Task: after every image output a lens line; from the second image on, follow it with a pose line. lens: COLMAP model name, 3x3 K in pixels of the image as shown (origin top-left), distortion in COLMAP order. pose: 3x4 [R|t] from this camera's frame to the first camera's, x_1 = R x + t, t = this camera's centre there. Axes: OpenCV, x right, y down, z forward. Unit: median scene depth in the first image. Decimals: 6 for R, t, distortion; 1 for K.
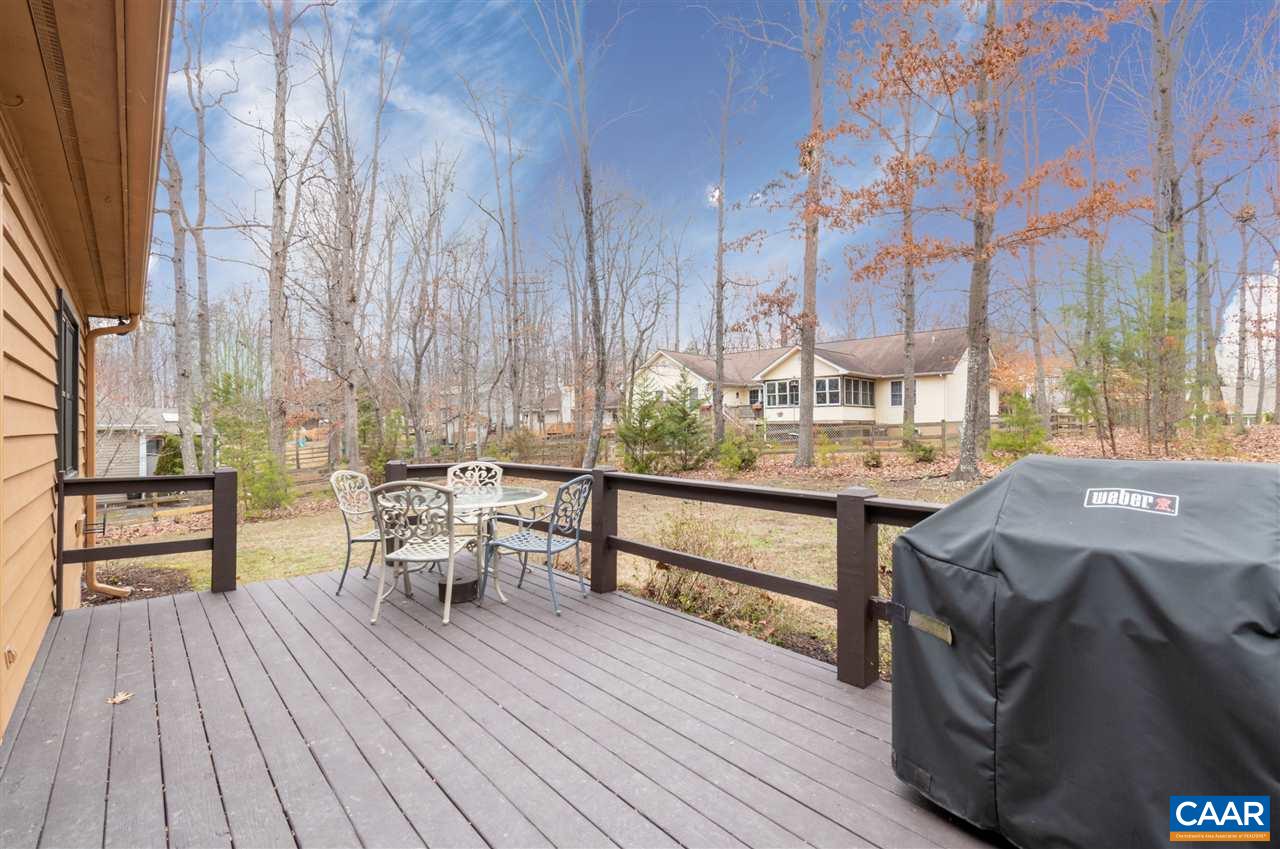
lens RADIAL K [[581.5, 0, 640.0], [0, 581.5, 424.5], [0, 0, 1]] dist [-0.000185, -0.000278]
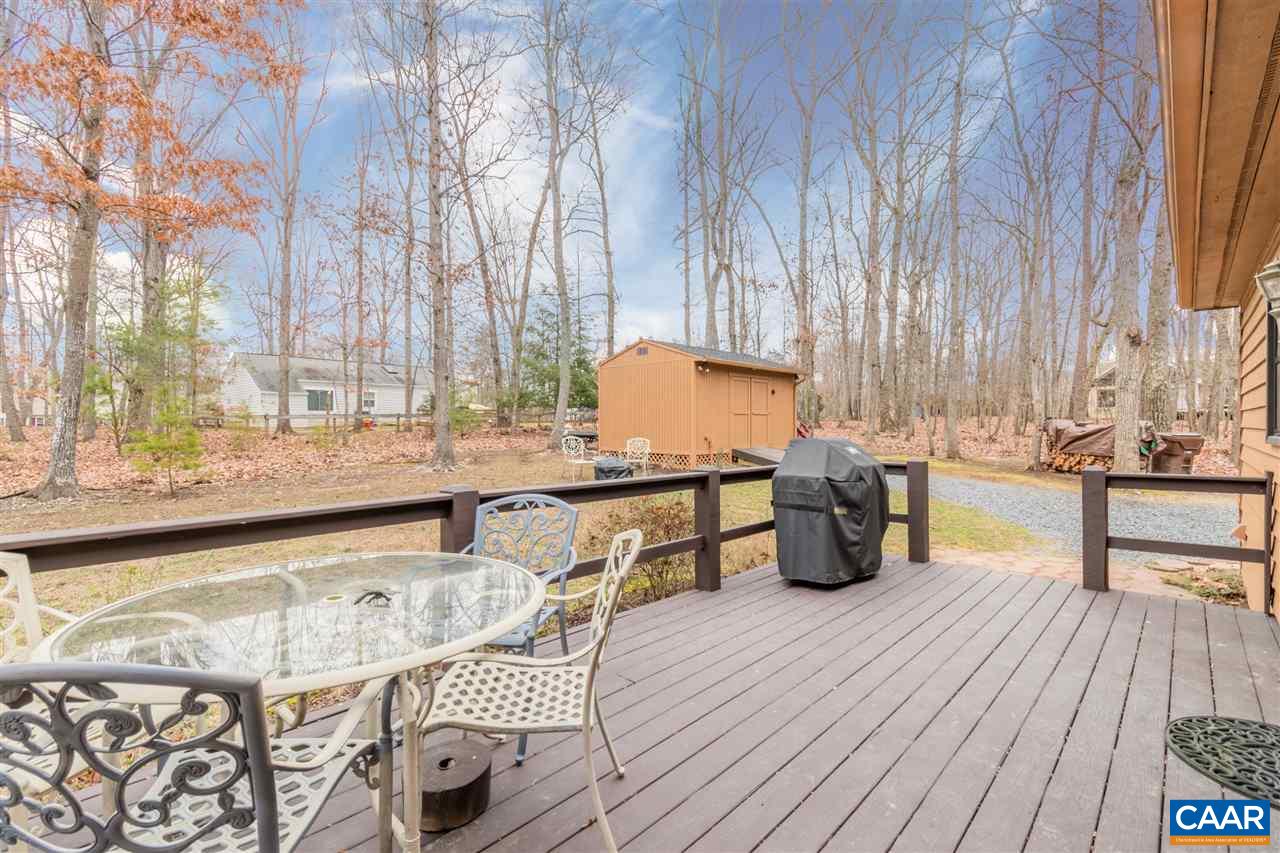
lens RADIAL K [[569.0, 0, 641.4], [0, 569.0, 425.5], [0, 0, 1]] dist [0.001103, -0.000422]
pose [[-0.088426, 0.001595, 0.996081, -1.208877], [-0.003458, 0.999992, -0.001908, 0.003942], [-0.996077, -0.003613, -0.088420, 1.396888]]
